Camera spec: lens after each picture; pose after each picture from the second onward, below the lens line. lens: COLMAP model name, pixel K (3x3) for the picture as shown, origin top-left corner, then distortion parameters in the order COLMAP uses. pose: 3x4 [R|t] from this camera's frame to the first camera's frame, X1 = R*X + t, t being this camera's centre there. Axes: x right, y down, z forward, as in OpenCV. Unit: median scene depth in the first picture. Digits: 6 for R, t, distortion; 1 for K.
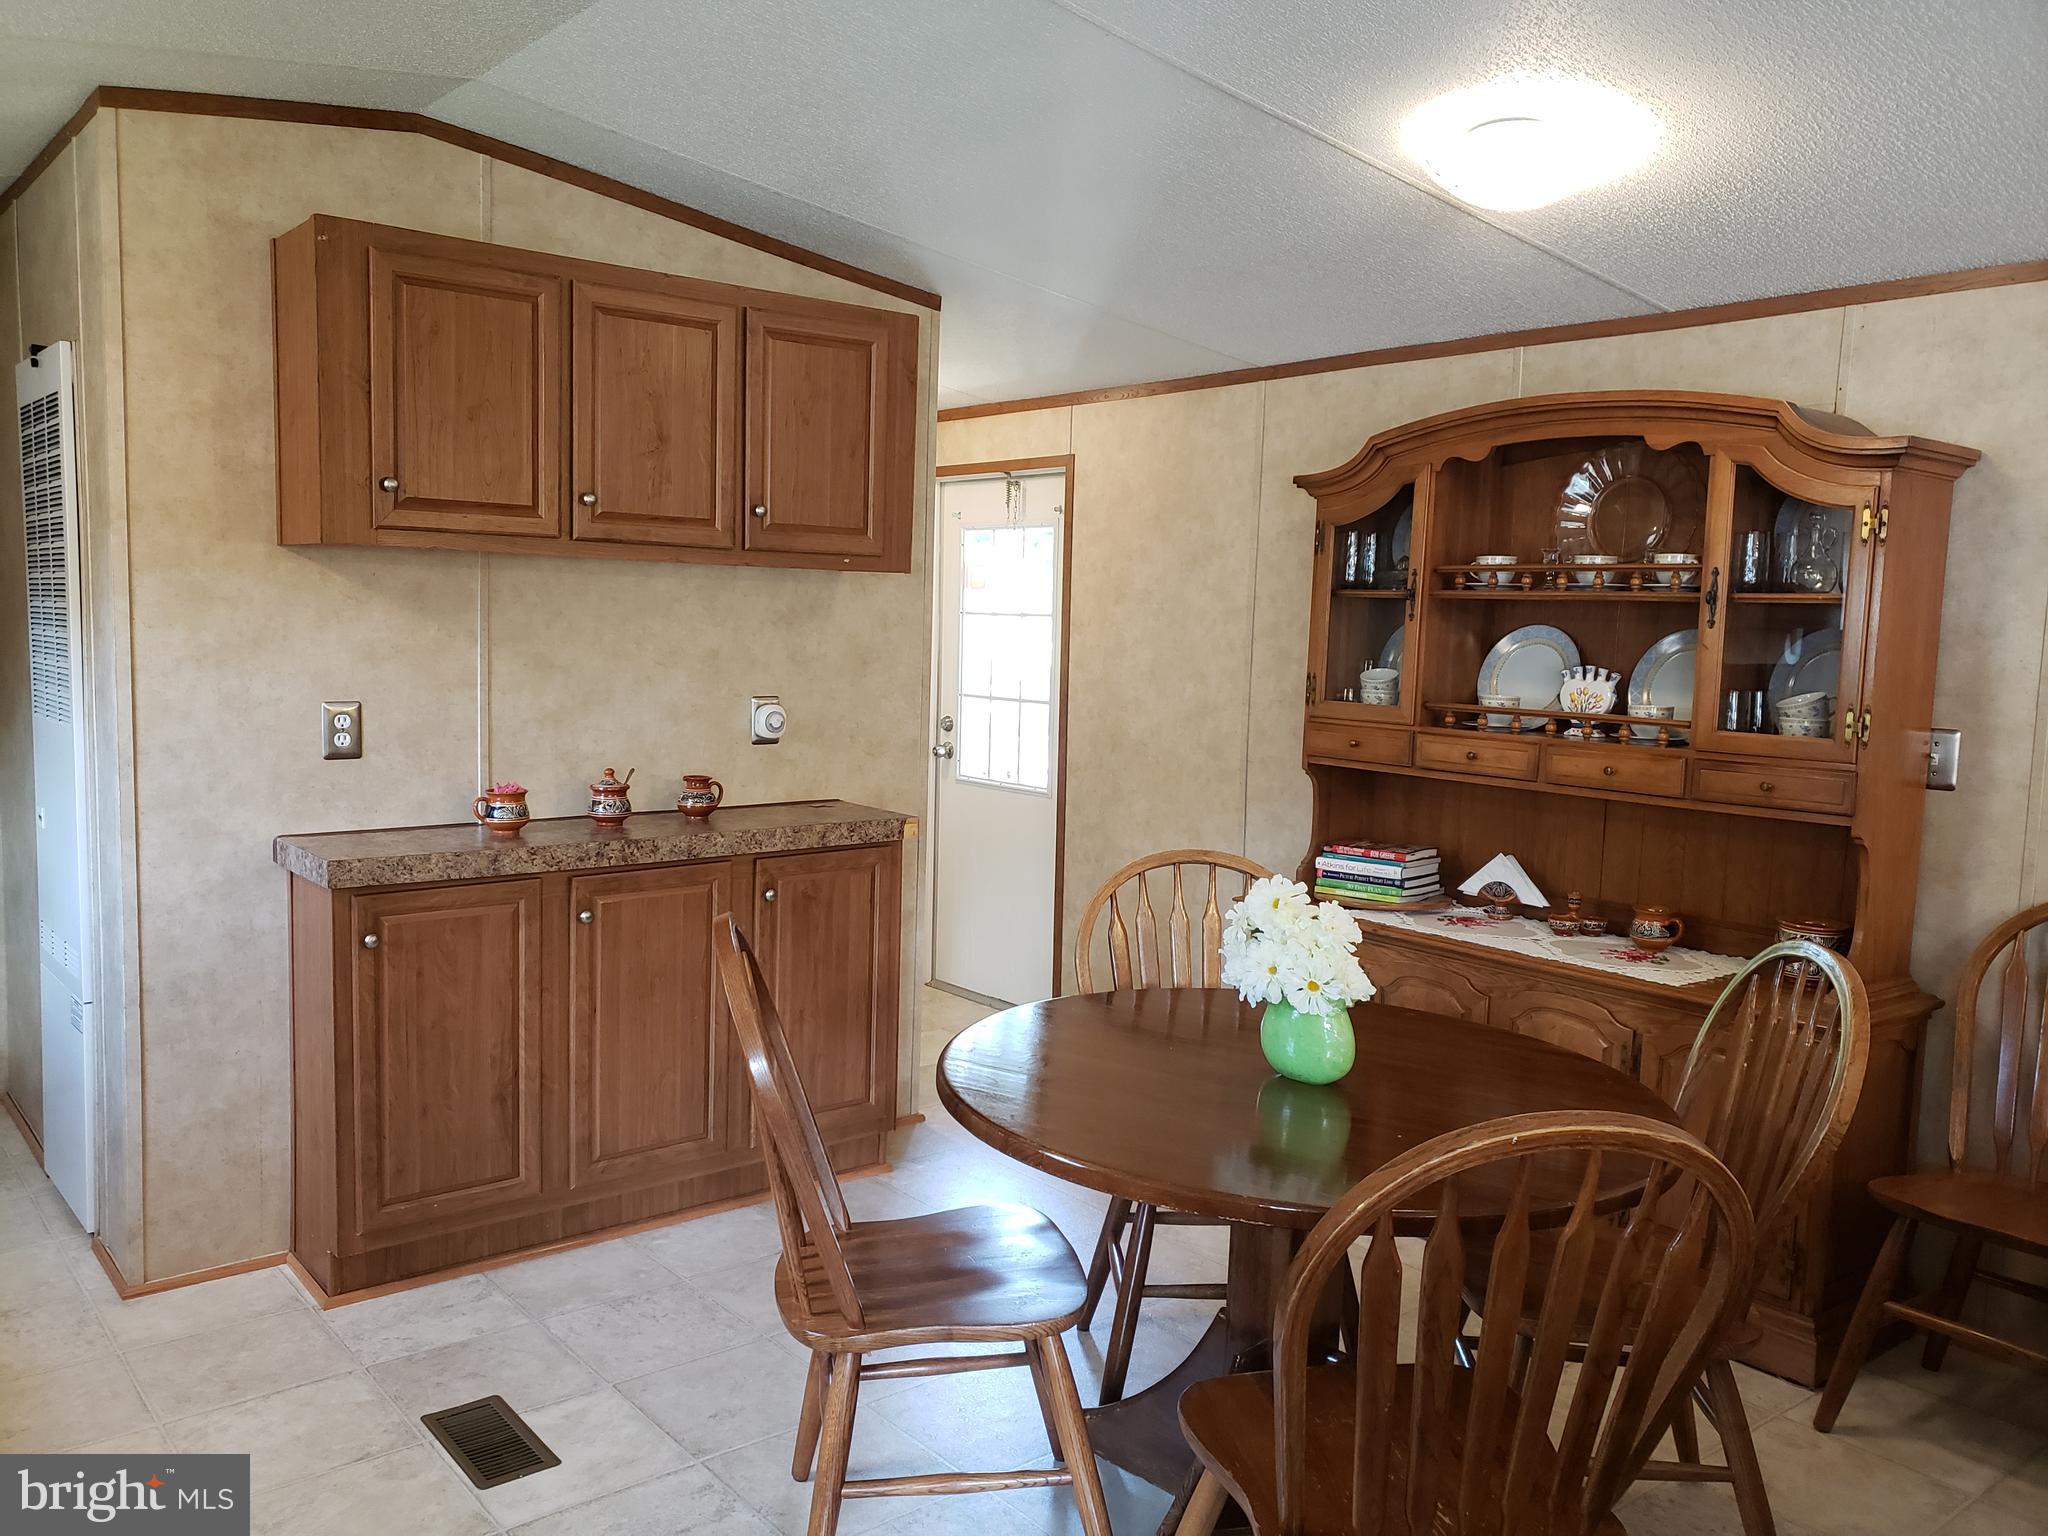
lens RADIAL K [[1607.1, 0, 1039.3], [0, 1607.1, 771.9], [0, 0, 1]] dist [0.041099, -0.027110]
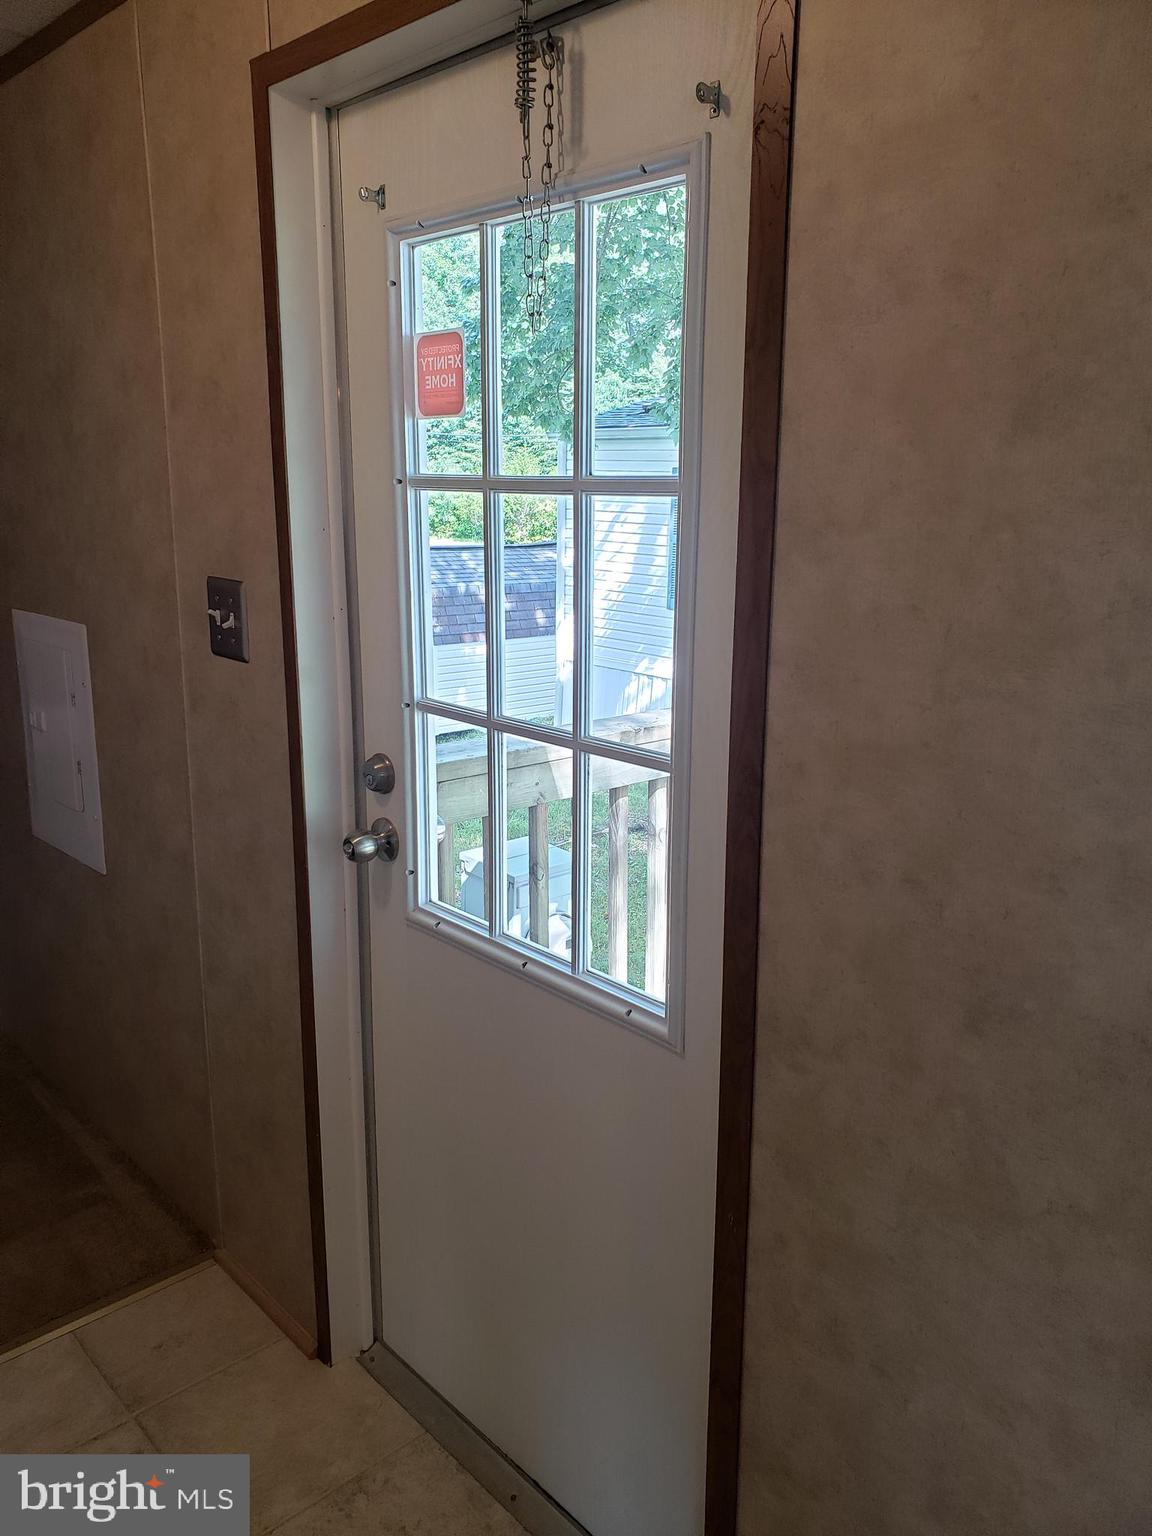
lens RADIAL K [[1205.3, 0, 574.5], [0, 1205.3, 765.1], [0, 0, 1]] dist [0.041099, -0.027110]
pose [[0.999333, -0.024740, 0.026858, -0.030350], [0.020864, 0.990479, 0.136074, -0.120446], [-0.029969, -0.135423, 0.990335, 1.204263]]
